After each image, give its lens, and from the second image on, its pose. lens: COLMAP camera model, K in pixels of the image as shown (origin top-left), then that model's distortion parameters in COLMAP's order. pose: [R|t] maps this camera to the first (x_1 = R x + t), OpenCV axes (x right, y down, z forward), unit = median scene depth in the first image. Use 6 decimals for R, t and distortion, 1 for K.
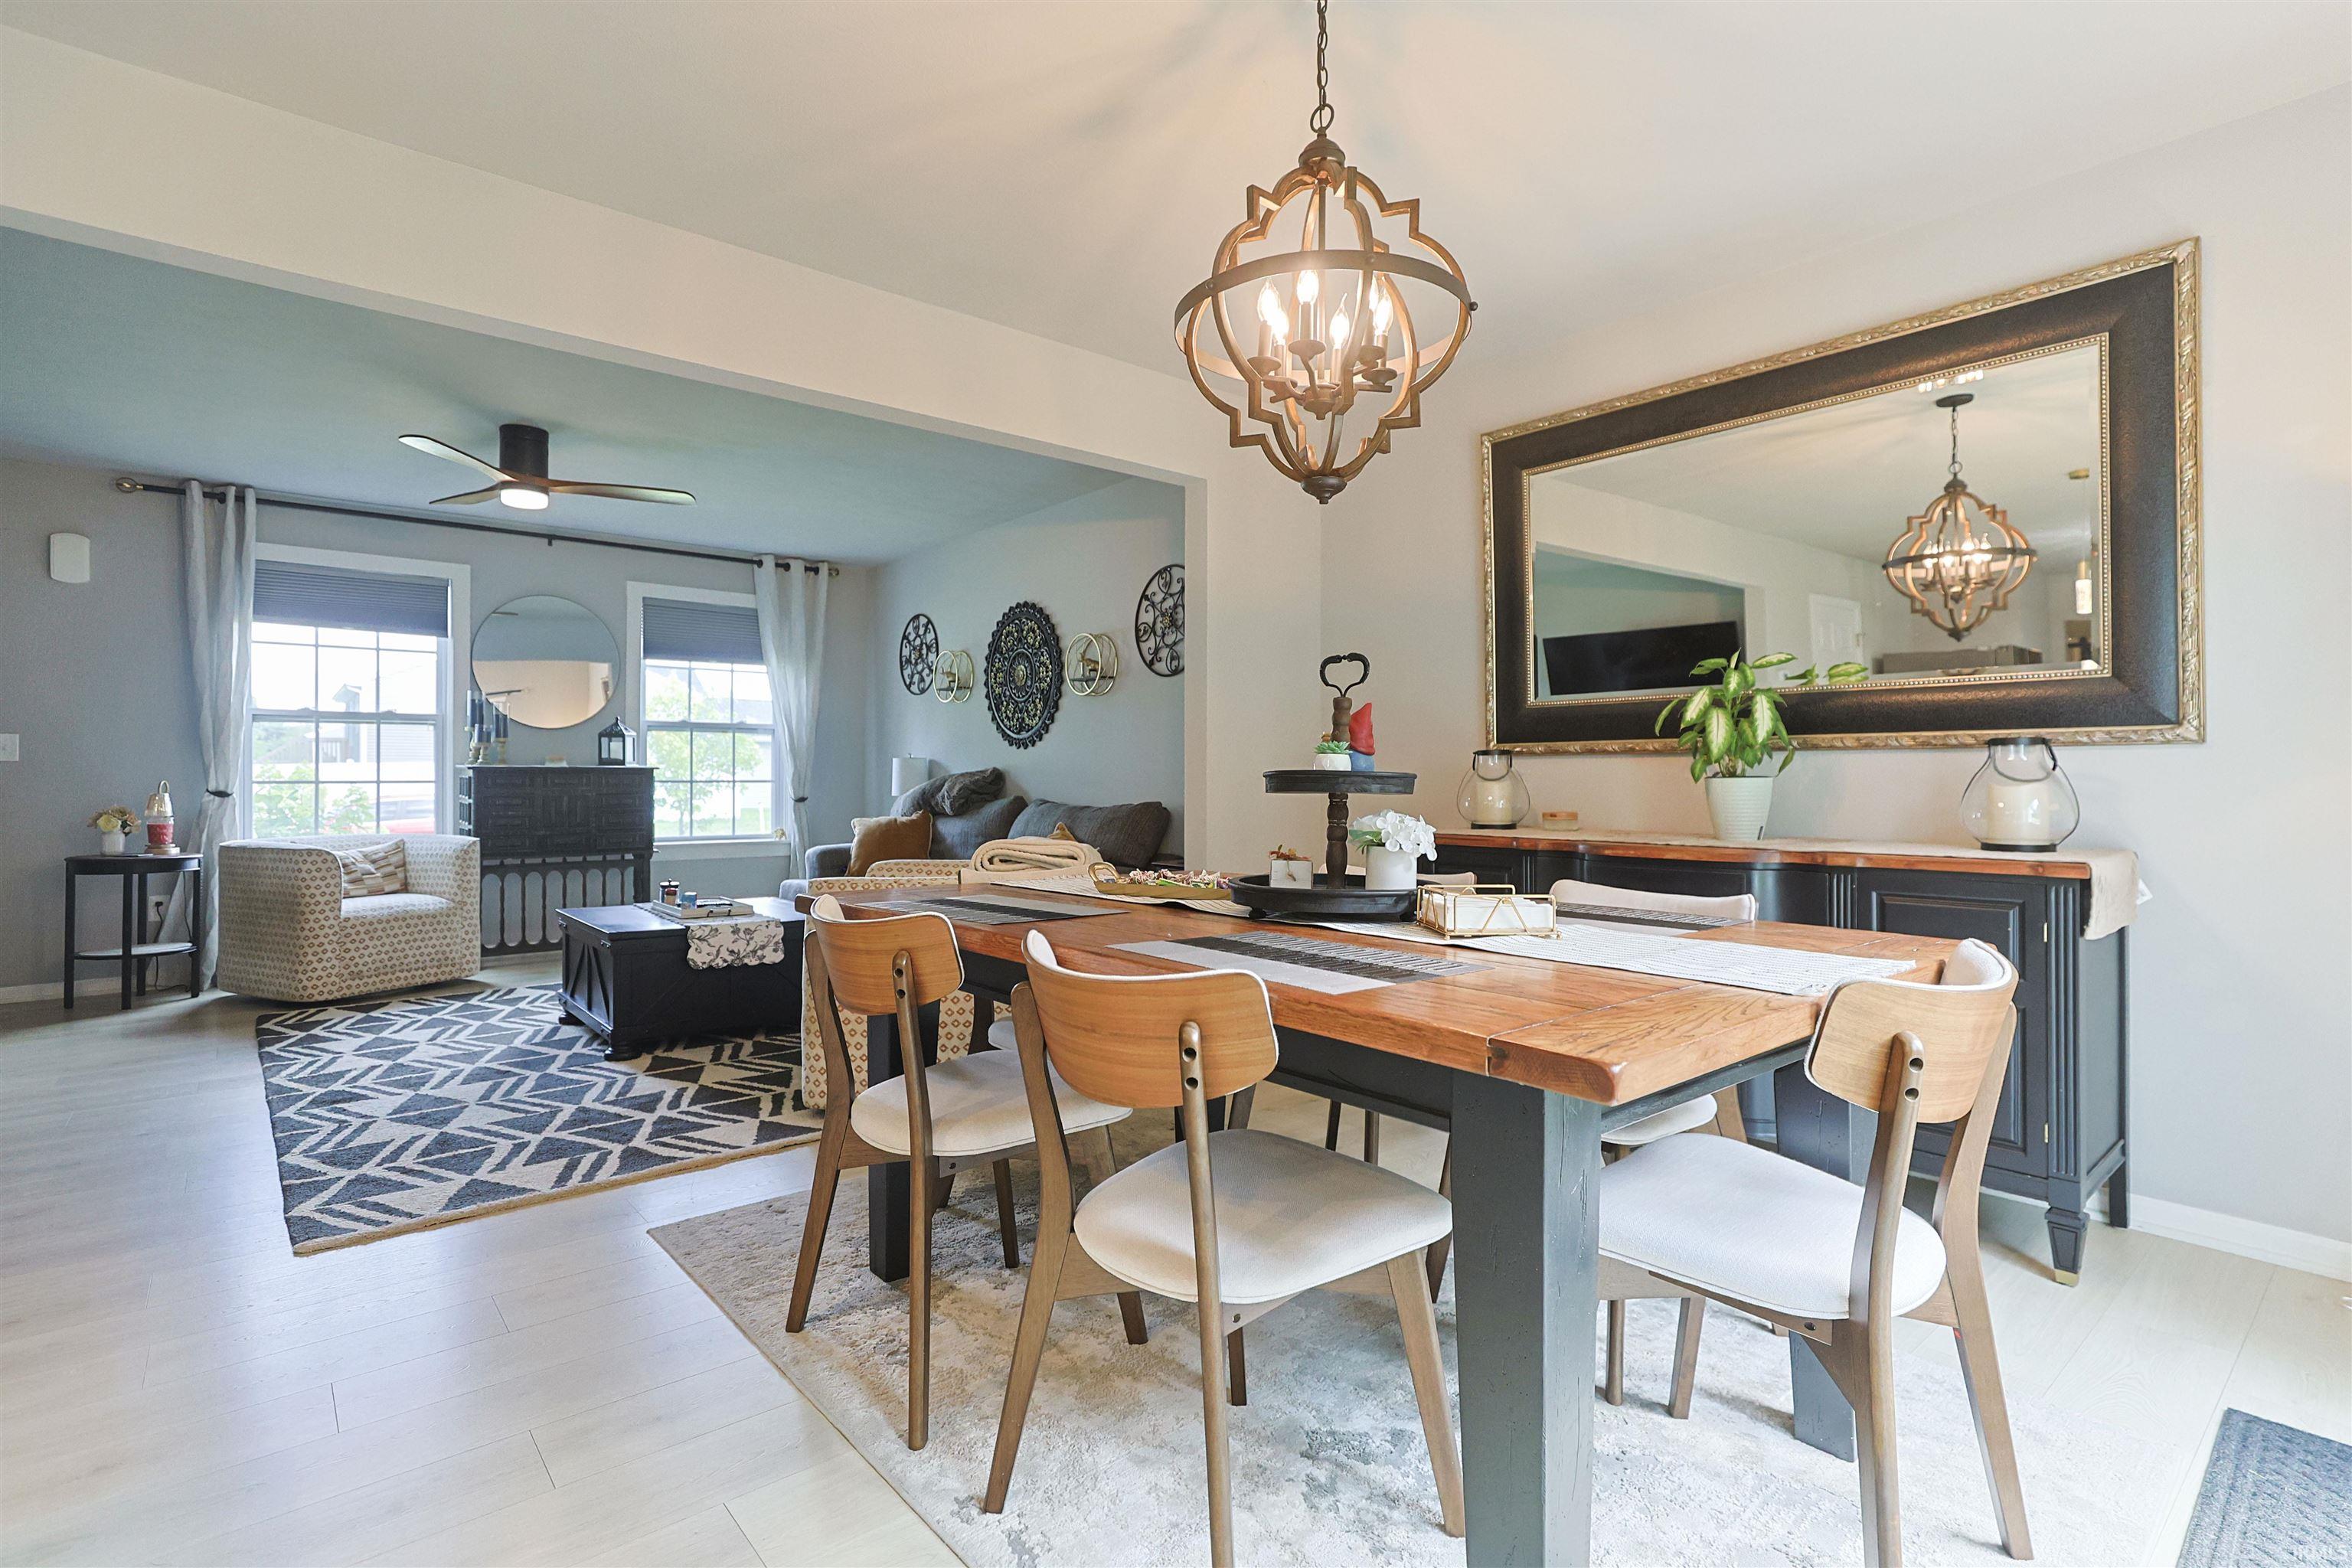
lens RADIAL K [[1148.0, 0, 1195.8], [0, 1148.0, 778.2], [0, 0, 1]] dist [-0.004080, 0.000706]
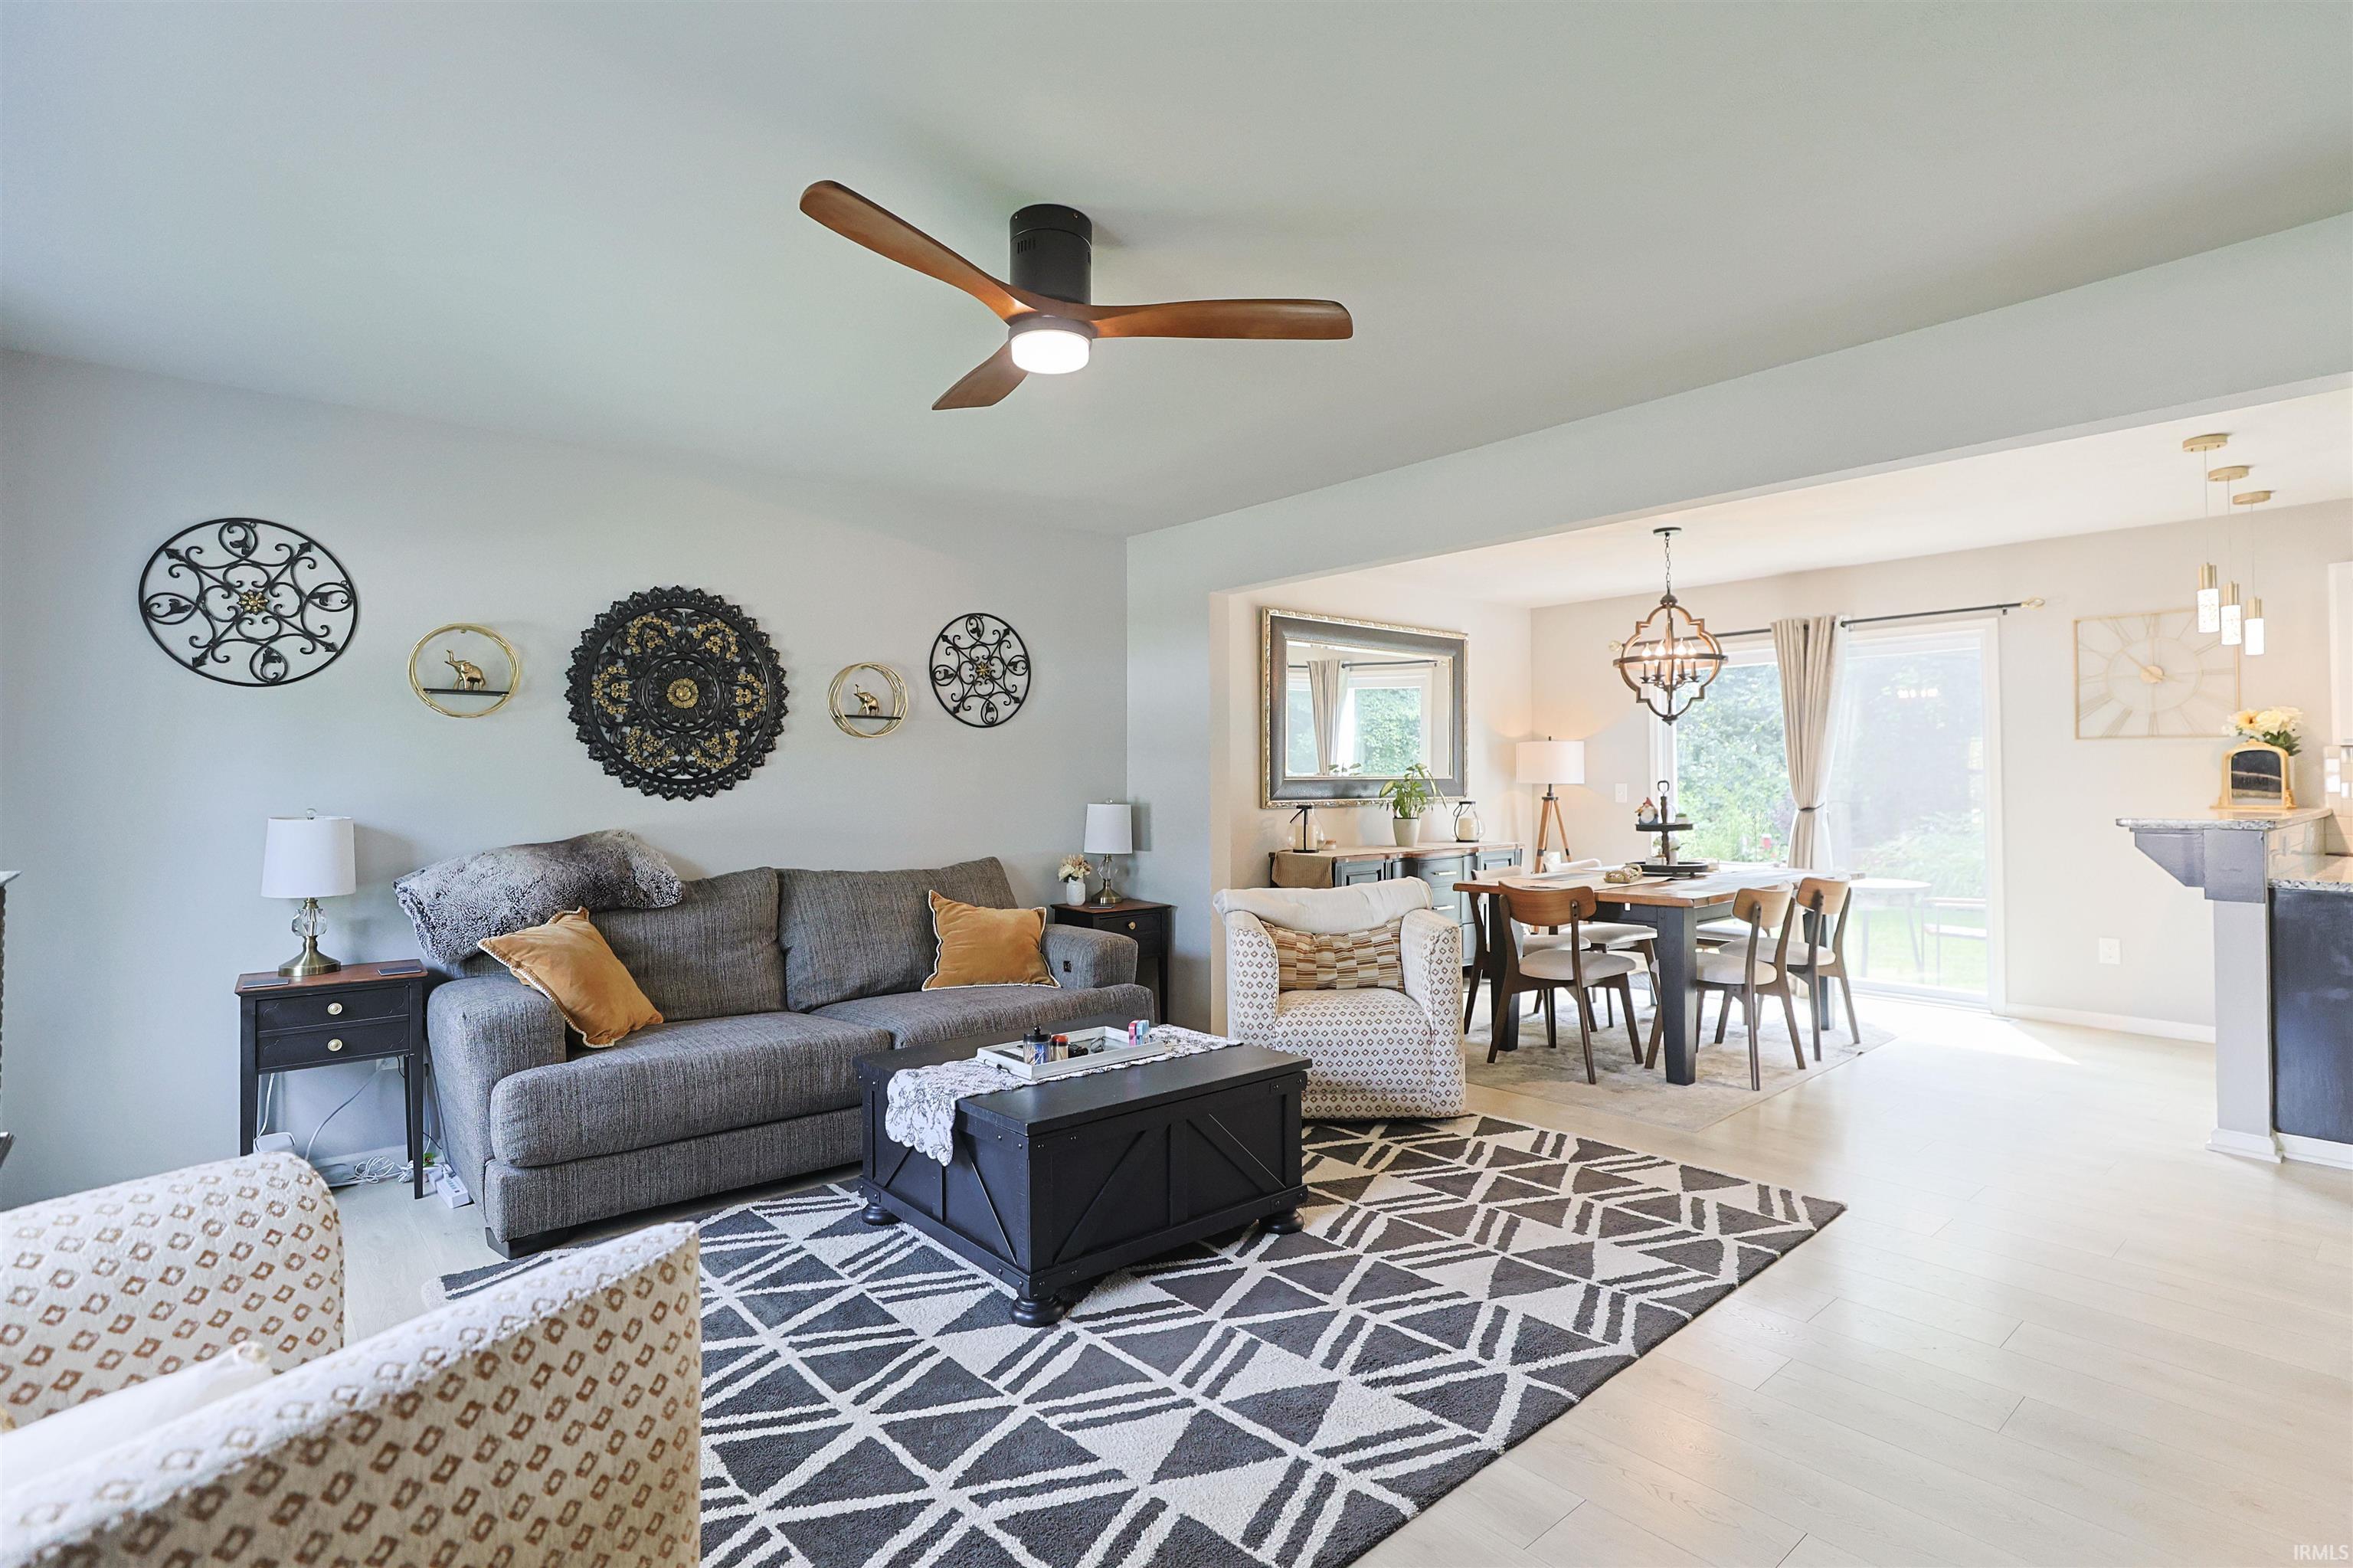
lens RADIAL K [[1125.9, 0, 1195.0], [0, 1125.9, 773.3], [0, 0, 1]] dist [-0.007205, 0.000325]
pose [[-0.013899, 0.005050, 0.999891, -0.904278], [0.003633, 0.999981, -0.004999, -0.040817], [-0.999897, 0.003563, -0.013917, 0.768547]]
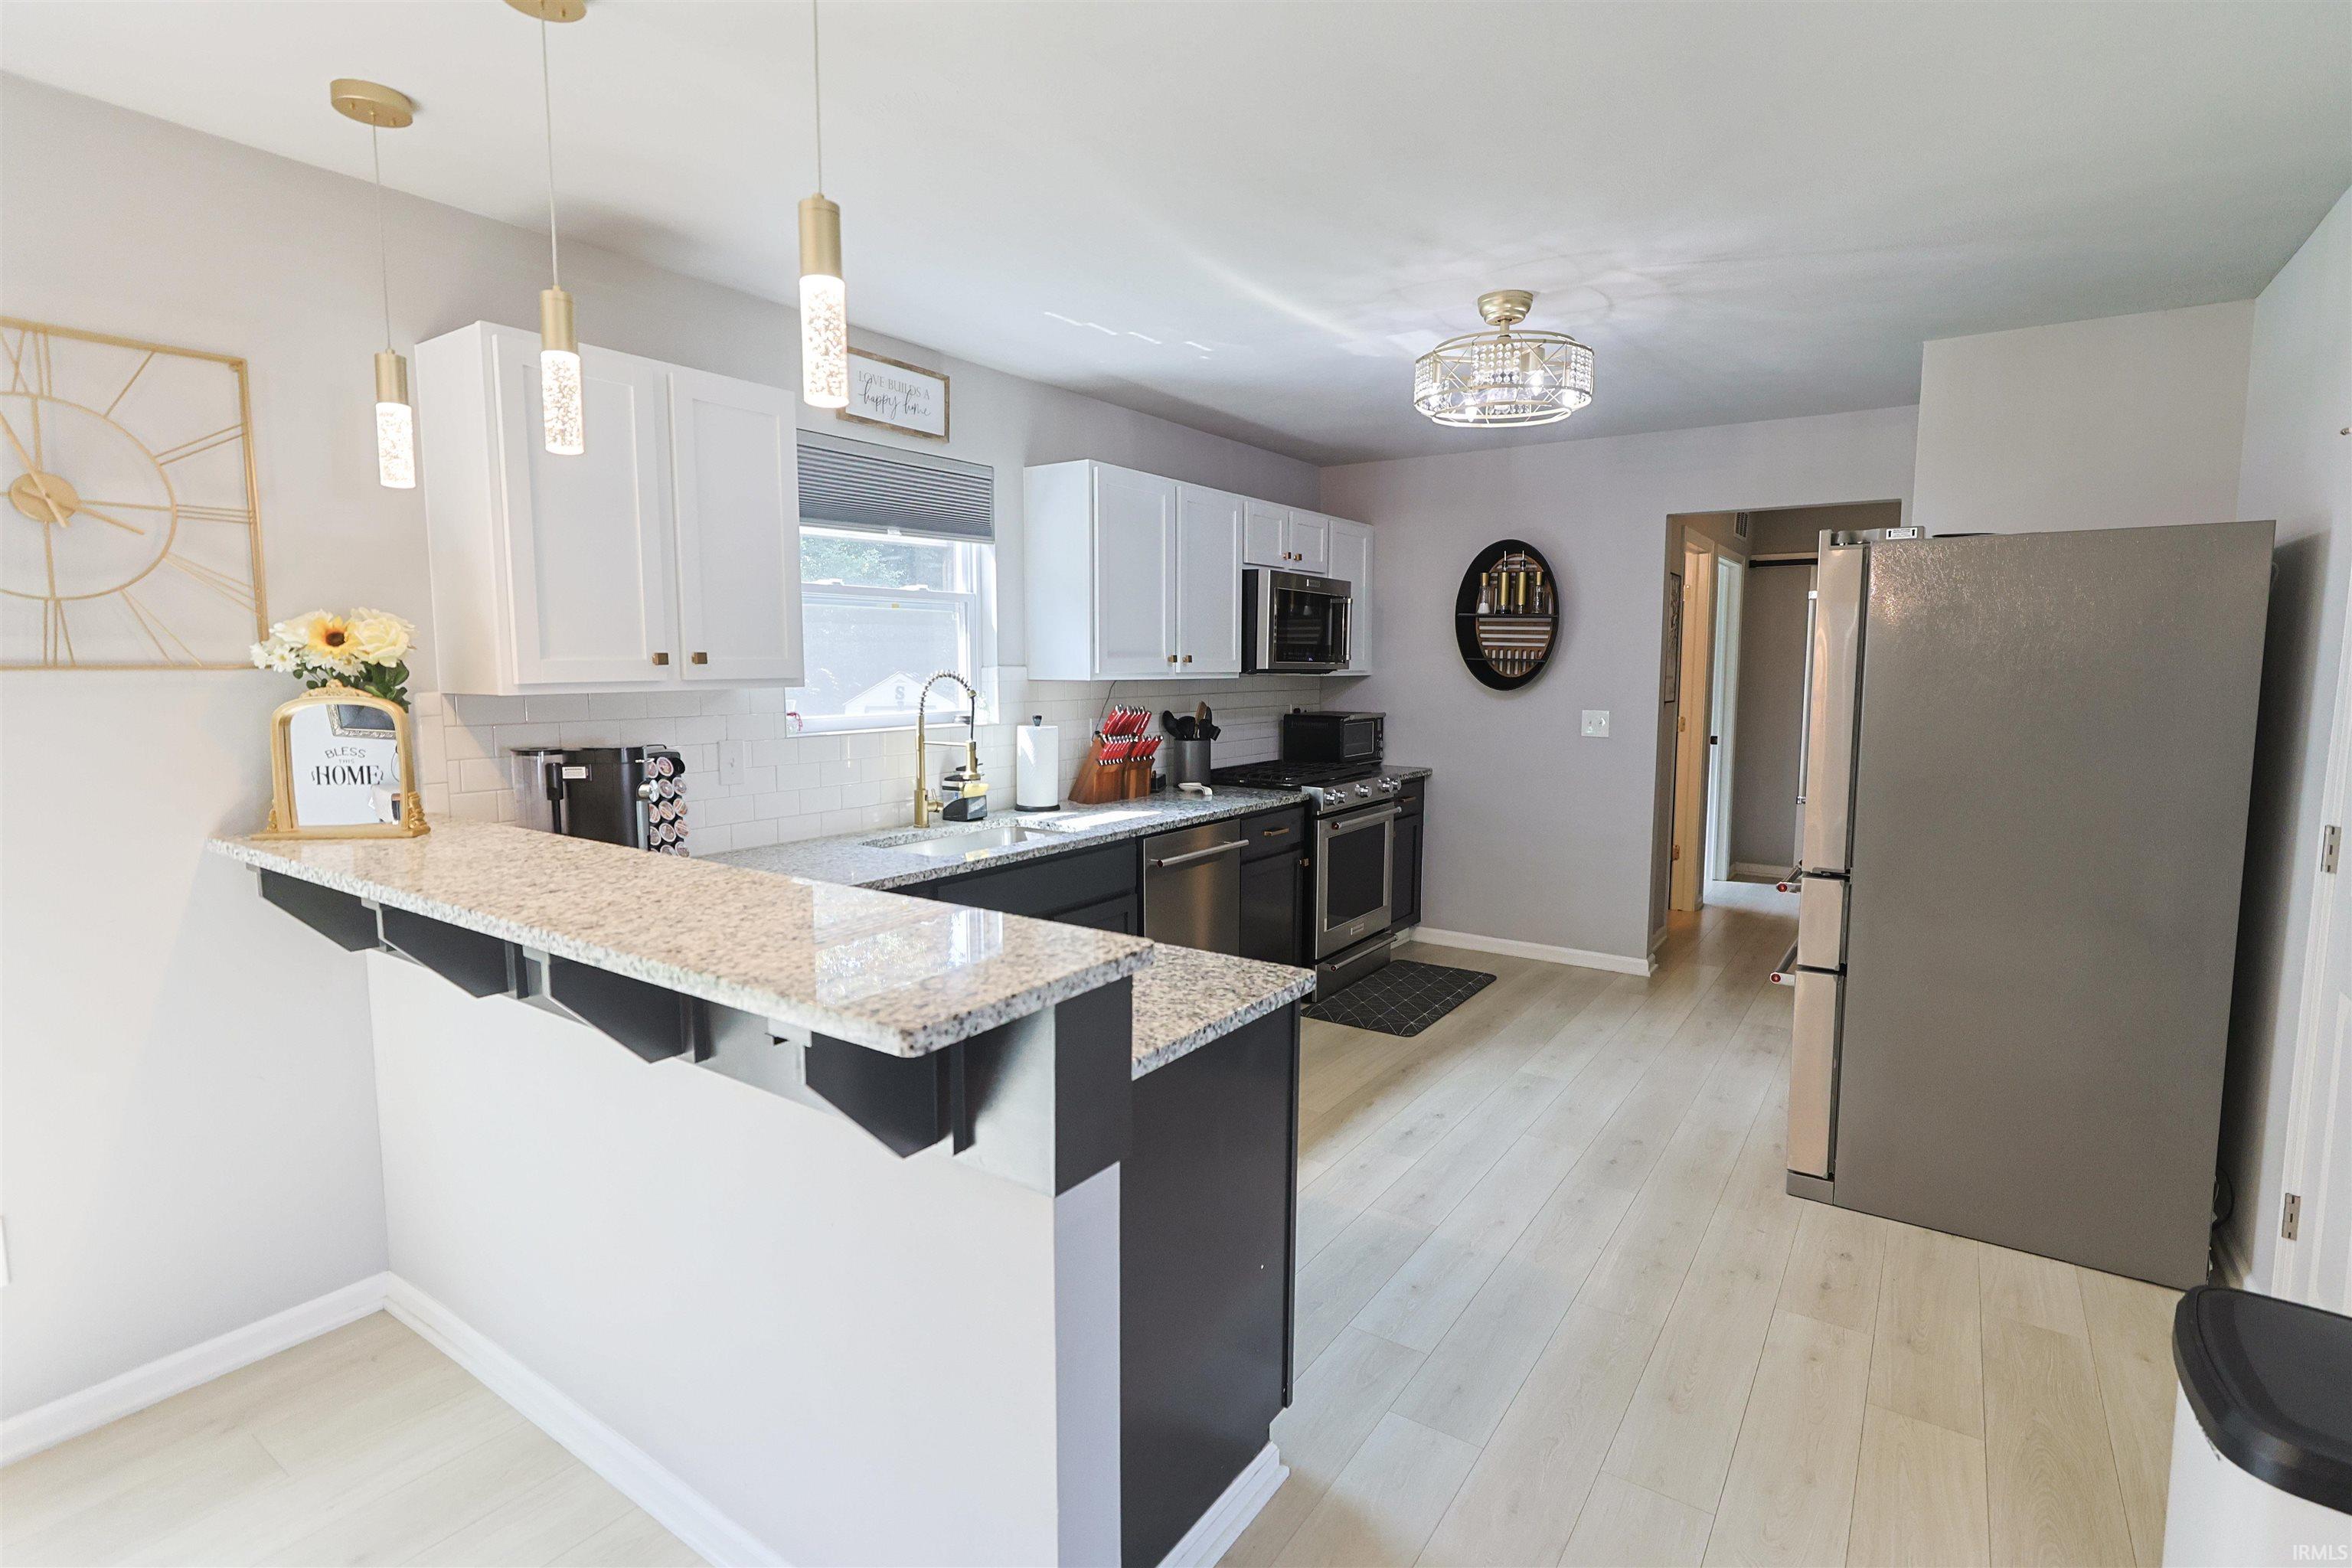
lens RADIAL K [[1132.7, 0, 1176.0], [0, 1132.7, 784.0], [0, 0, 1]] dist [-0.002087, 0.000026]
pose [[-0.968181, 0.020944, -0.249374, -0.229243], [-0.005521, 0.994462, 0.104956, -0.076227], [0.250191, 0.102993, -0.962703, 0.388576]]
